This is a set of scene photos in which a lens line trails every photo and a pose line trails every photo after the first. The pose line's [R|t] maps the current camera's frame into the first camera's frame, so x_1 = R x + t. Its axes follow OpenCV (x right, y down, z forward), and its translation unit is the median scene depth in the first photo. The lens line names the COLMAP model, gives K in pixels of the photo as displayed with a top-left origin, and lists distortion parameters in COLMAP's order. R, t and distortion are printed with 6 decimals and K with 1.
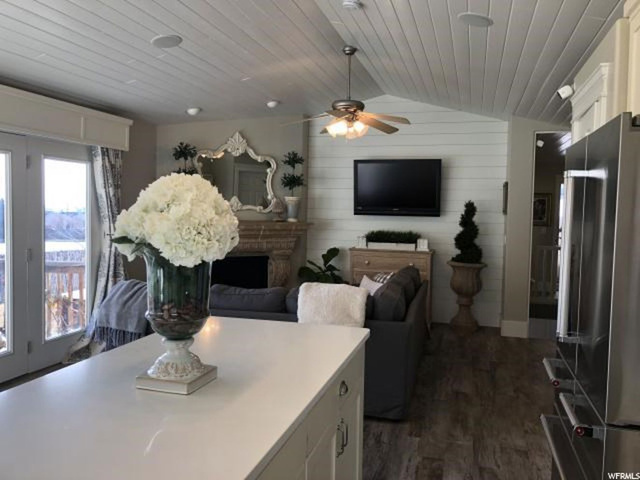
lens RADIAL K [[530.3, 0, 317.4], [0, 530.3, 232.3], [0, 0, 1]] dist [0.028741, -0.015140]
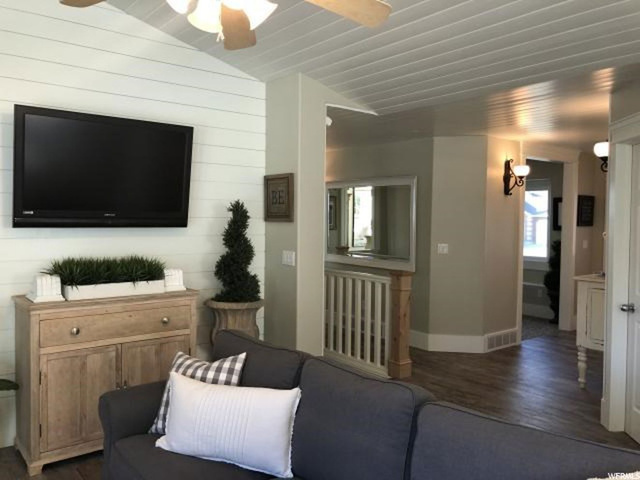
lens RADIAL K [[530.3, 0, 317.4], [0, 530.3, 232.3], [0, 0, 1]] dist [0.028741, -0.015140]
pose [[0.572601, -0.038218, 0.818943, -0.163410], [0.038508, 0.999064, 0.019699, -0.030193], [-0.818929, 0.020256, 0.573537, 0.562145]]
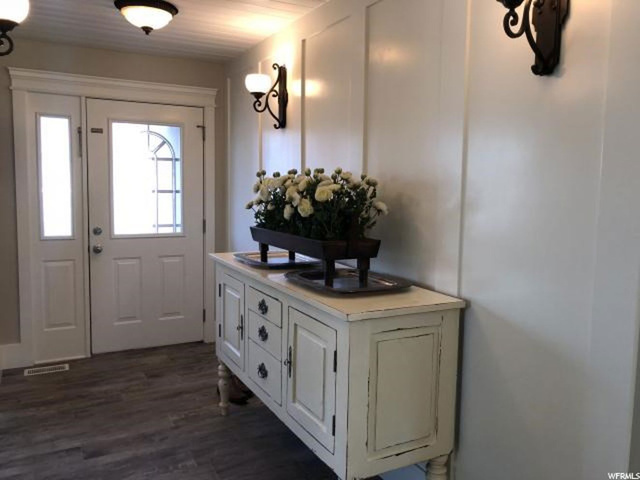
lens RADIAL K [[530.3, 0, 317.4], [0, 530.3, 232.3], [0, 0, 1]] dist [0.028741, -0.015140]
pose [[-0.702236, -0.102430, 0.704537, 0.430106], [0.003261, 0.989123, 0.147055, -0.024616], [-0.711936, 0.105565, -0.694264, 0.879453]]
